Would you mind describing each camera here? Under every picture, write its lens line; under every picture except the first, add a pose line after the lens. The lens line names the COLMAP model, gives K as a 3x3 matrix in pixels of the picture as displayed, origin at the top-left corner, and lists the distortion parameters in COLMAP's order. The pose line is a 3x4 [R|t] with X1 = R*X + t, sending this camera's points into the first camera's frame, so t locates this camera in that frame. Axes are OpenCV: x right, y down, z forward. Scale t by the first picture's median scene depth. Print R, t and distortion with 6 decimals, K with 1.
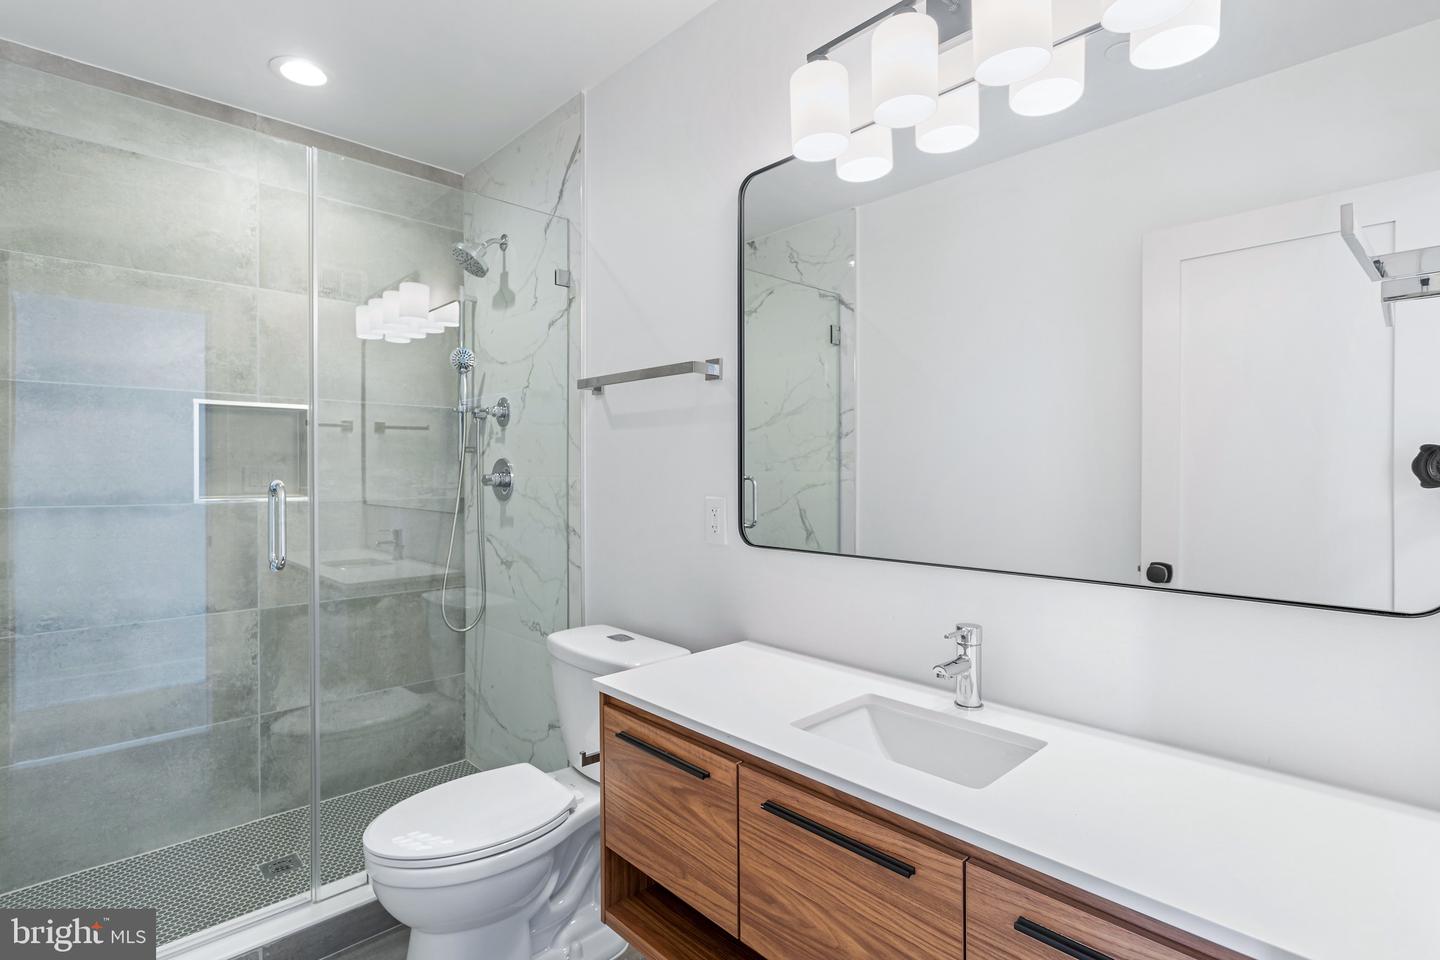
lens RADIAL K [[684.3, 0, 719.1], [0, 684.3, 452.8], [0, 0, 1]] dist [-0.002636, 0.001352]
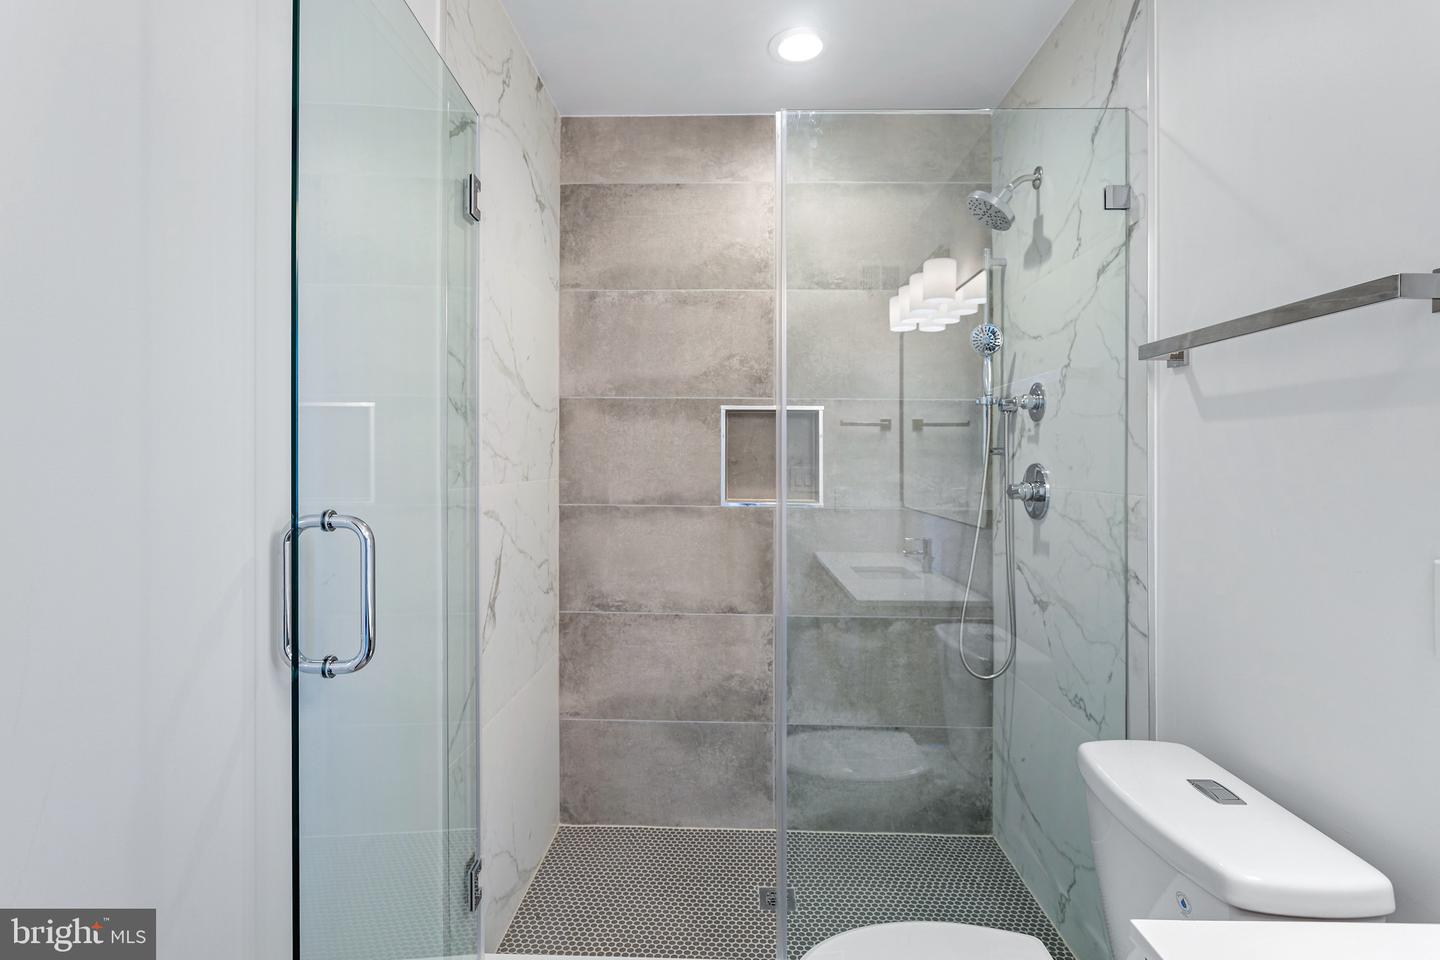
lens RADIAL K [[684.3, 0, 719.1], [0, 684.3, 452.8], [0, 0, 1]] dist [-0.002636, 0.001352]
pose [[0.695520, -0.000344, -0.718507, -0.018154], [0.007779, 0.999945, 0.007051, -0.012618], [0.718465, -0.010493, 0.695484, 0.242607]]
